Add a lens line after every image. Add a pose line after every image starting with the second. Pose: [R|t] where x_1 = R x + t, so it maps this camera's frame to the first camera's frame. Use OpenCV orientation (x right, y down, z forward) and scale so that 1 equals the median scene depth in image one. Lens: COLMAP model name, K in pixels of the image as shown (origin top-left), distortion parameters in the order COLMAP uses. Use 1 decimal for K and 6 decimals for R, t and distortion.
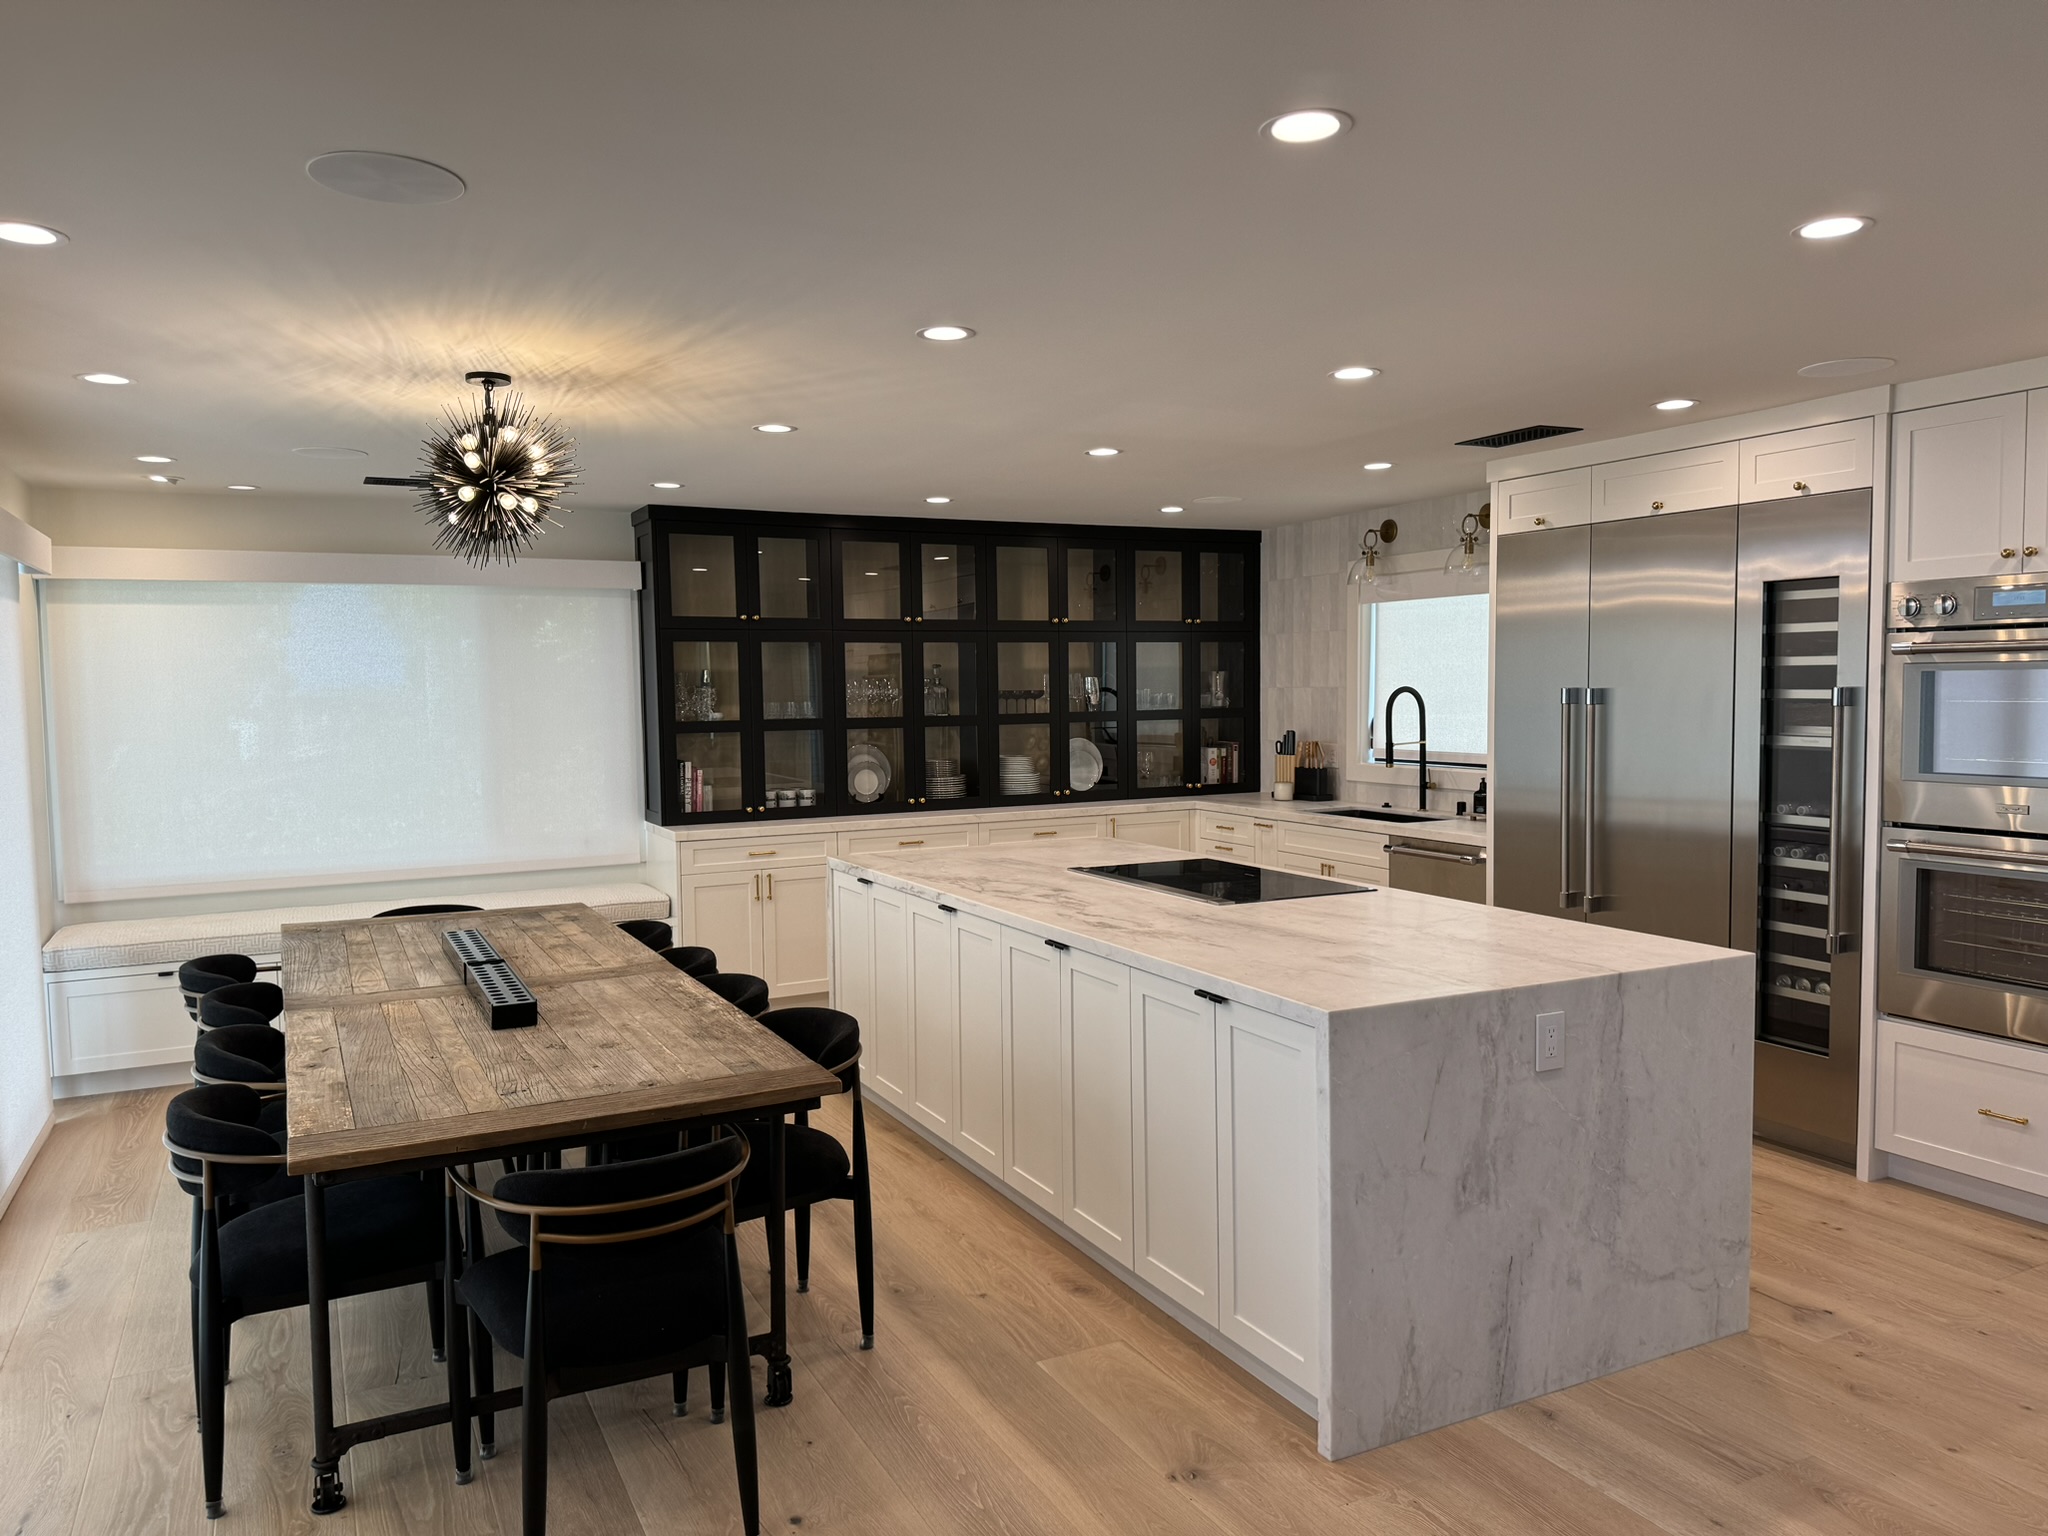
lens RADIAL K [[1438.5, 0, 1018.1], [0, 1438.5, 780.0], [0, 0, 1]] dist [0.074278, -0.094709]
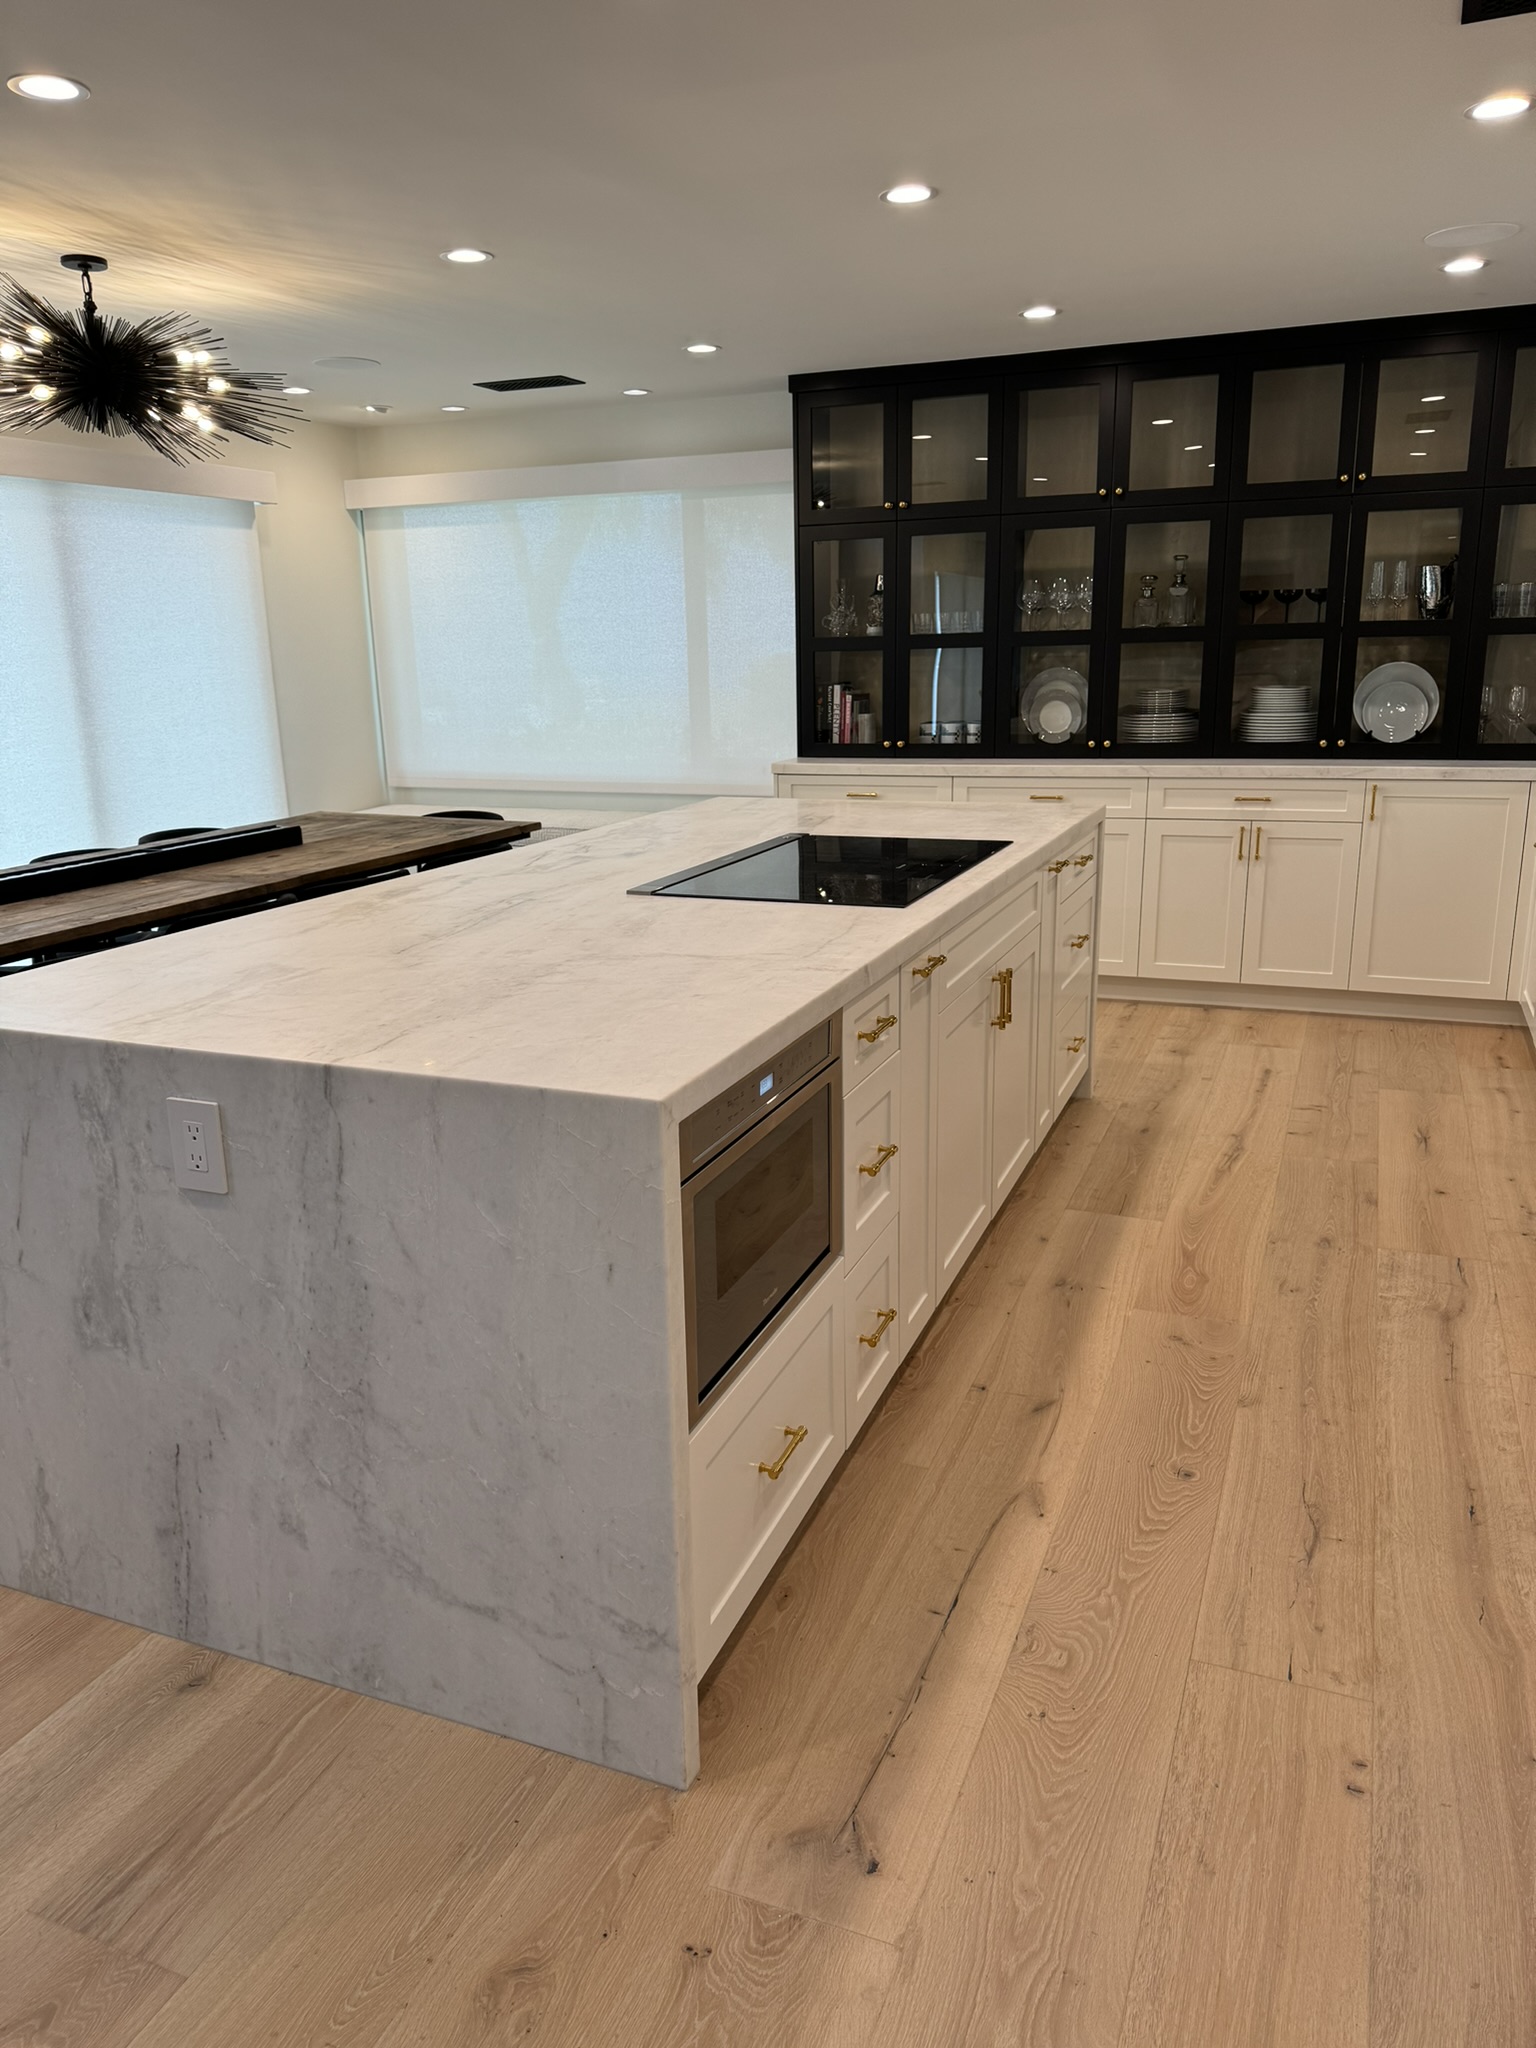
lens RADIAL K [[1438.5, 0, 764.4], [0, 1438.5, 1036.4], [0, 0, 1]] dist [0.074278, -0.094709]
pose [[0.653837, 0.199933, -0.729743, 0.708000], [-0.040363, 0.972300, 0.230224, -0.008096], [0.755559, -0.121075, 0.643795, 0.597057]]
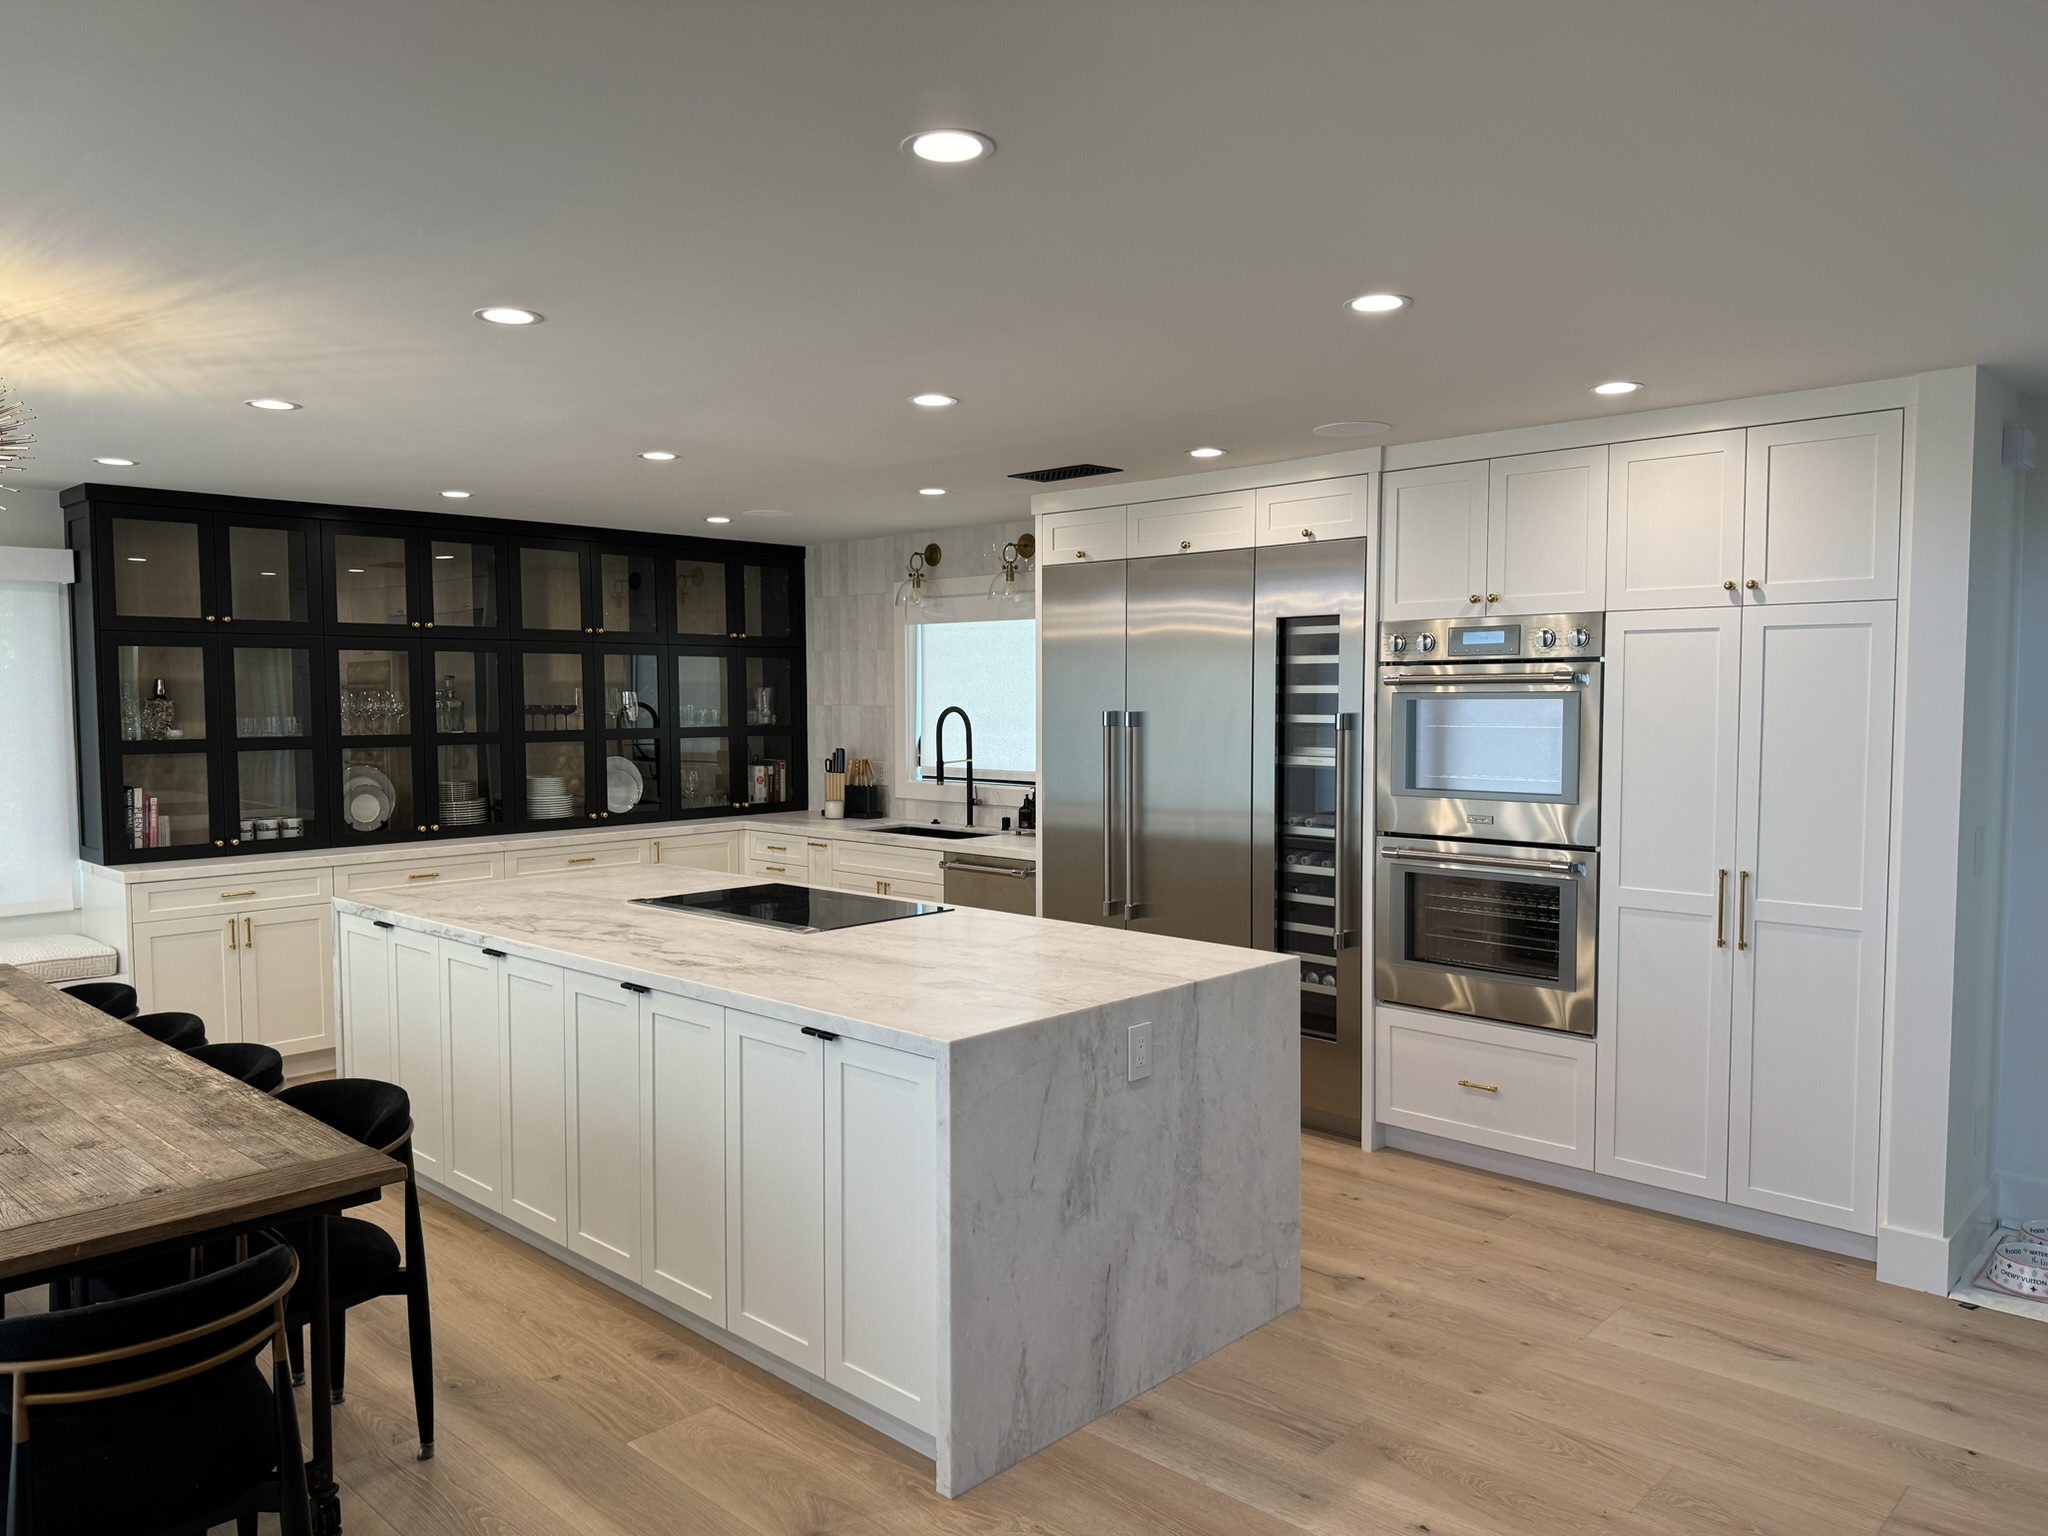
lens RADIAL K [[1438.5, 0, 1025.7], [0, 1438.5, 771.6], [0, 0, 1]] dist [0.074278, -0.094709]
pose [[0.941970, -0.007890, 0.335605, -0.044767], [0.012744, 0.999844, -0.012263, -0.008284], [-0.335456, 0.015828, 0.941923, 0.032659]]
